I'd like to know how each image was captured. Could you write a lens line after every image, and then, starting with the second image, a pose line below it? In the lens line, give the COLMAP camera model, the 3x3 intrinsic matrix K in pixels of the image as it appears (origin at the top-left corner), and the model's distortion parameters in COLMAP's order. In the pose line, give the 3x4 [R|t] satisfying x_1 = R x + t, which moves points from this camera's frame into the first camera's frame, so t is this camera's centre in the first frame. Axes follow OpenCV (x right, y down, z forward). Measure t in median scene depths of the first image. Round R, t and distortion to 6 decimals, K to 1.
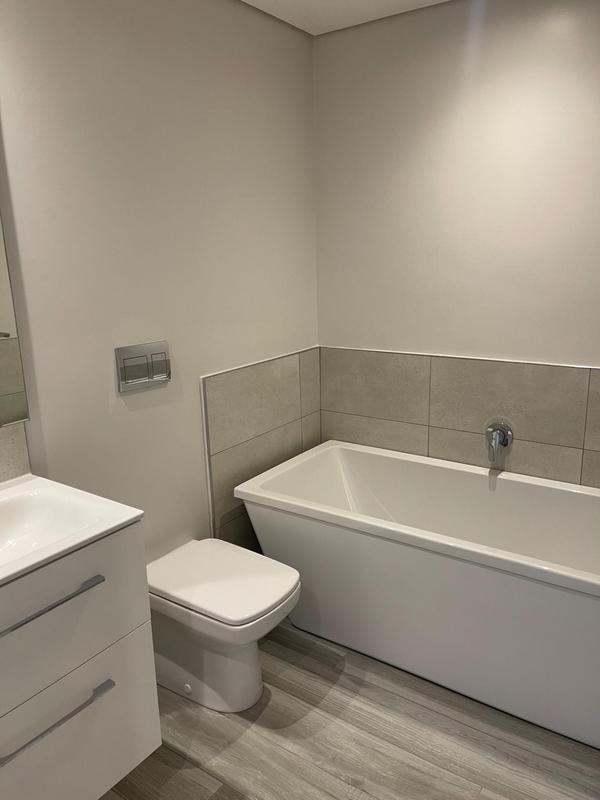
lens RADIAL K [[603.1, 0, 296.4], [0, 603.1, 403.0], [0, 0, 1]] dist [0.058019, -0.061139]
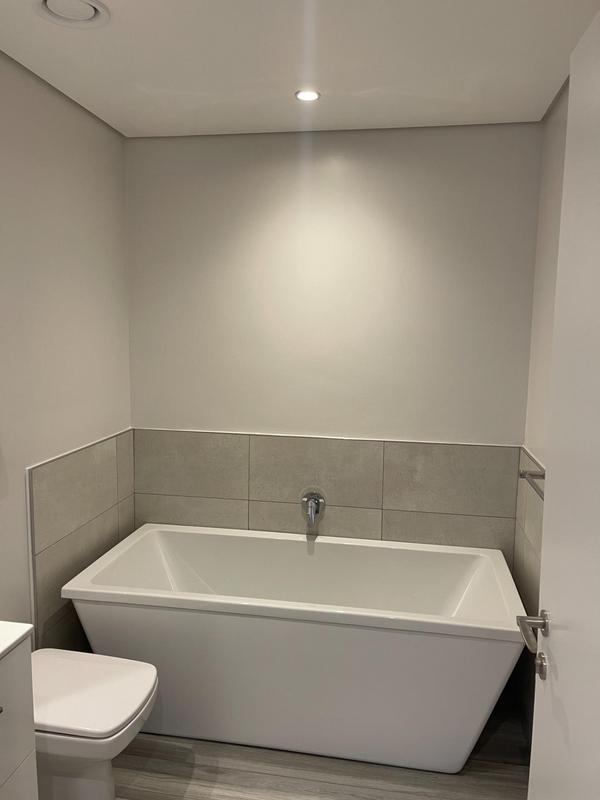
lens RADIAL K [[603.1, 0, 296.4], [0, 603.1, 403.0], [0, 0, 1]] dist [0.058019, -0.061139]
pose [[0.905195, -0.016310, 0.424684, -0.165213], [0.066385, 0.992424, -0.103383, -0.017533], [-0.419780, 0.121775, 0.899419, -0.014280]]
